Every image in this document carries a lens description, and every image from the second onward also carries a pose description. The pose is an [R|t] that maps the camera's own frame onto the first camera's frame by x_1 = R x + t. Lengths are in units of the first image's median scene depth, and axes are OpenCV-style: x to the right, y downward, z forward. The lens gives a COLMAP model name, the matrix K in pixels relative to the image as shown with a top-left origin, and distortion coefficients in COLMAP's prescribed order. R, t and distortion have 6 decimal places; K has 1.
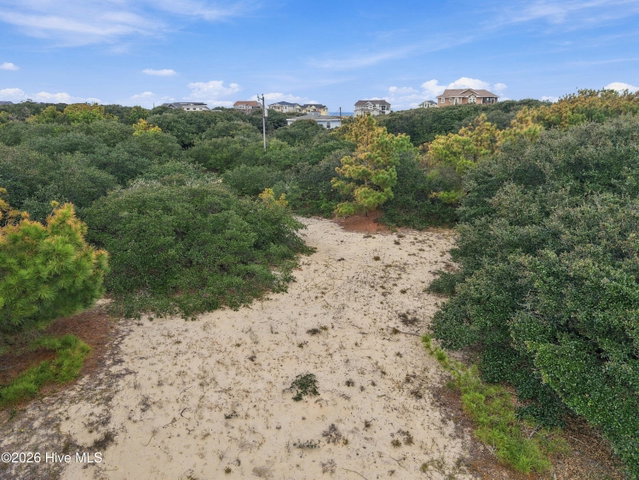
lens RADIAL K [[422.1, 0, 320.5], [0, 422.1, 241.8], [0, 0, 1]] dist [0.010814, -0.016637]
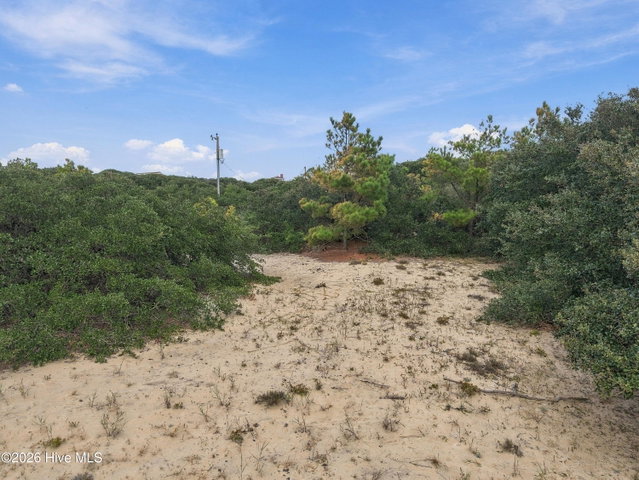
lens RADIAL K [[422.1, 0, 318.6], [0, 422.1, 234.8], [0, 0, 1]] dist [0.010814, -0.016637]
pose [[0.996659, -0.013083, 0.080620, -0.002847], [0.030234, 0.976065, -0.215368, 0.124279], [-0.075872, 0.217086, 0.973199, 0.477160]]
